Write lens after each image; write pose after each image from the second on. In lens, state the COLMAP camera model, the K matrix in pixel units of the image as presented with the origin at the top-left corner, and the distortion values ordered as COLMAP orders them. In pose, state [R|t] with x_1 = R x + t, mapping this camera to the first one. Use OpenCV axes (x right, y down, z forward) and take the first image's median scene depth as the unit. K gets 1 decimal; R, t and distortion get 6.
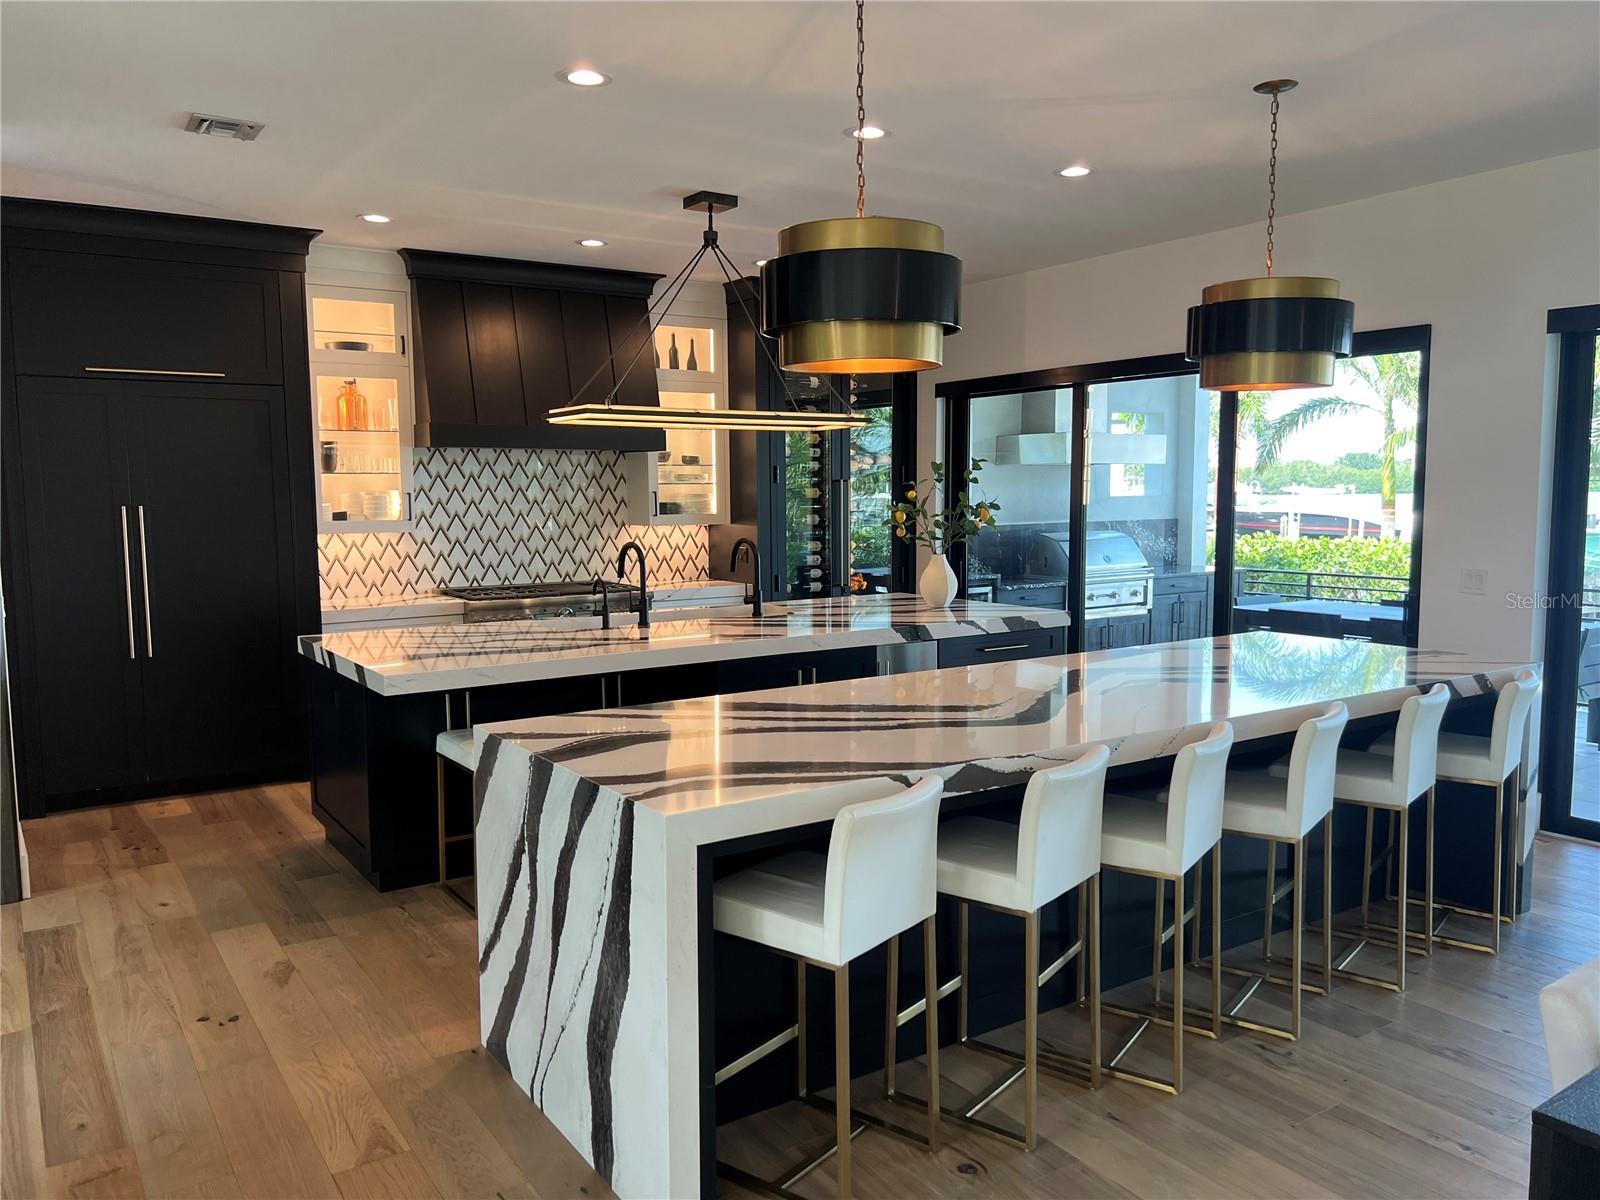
lens RADIAL K [[1199.3, 0, 800.5], [0, 1199.3, 600.8], [0, 0, 1]] dist [0.051768, -0.061467]
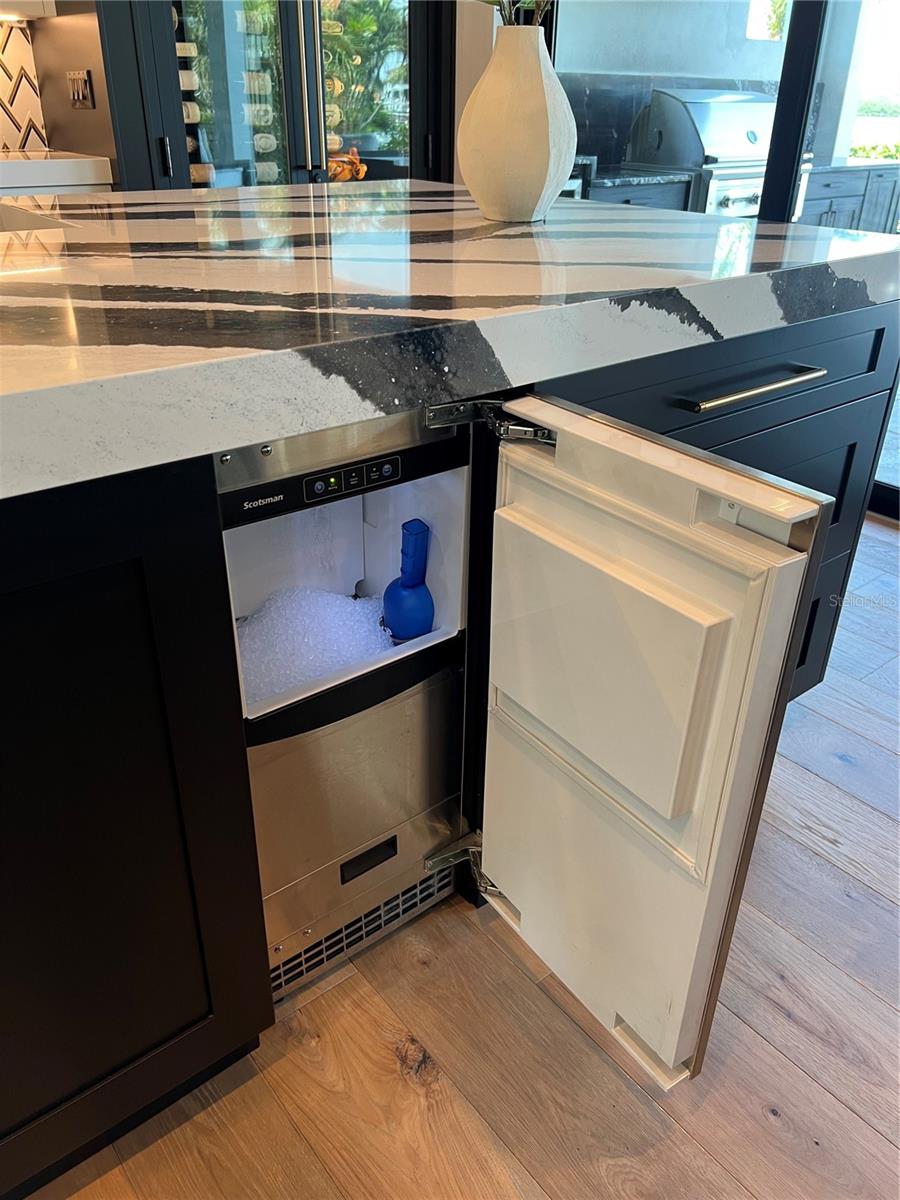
lens RADIAL K [[899.5, 0, 457.7], [0, 899.5, 591.7], [0, 0, 1]] dist [0.051768, -0.061467]
pose [[0.994991, -0.024256, 0.096973, 0.061206], [-0.015681, 0.920227, 0.391072, 0.001106], [-0.098723, -0.390634, 0.915237, 0.625364]]
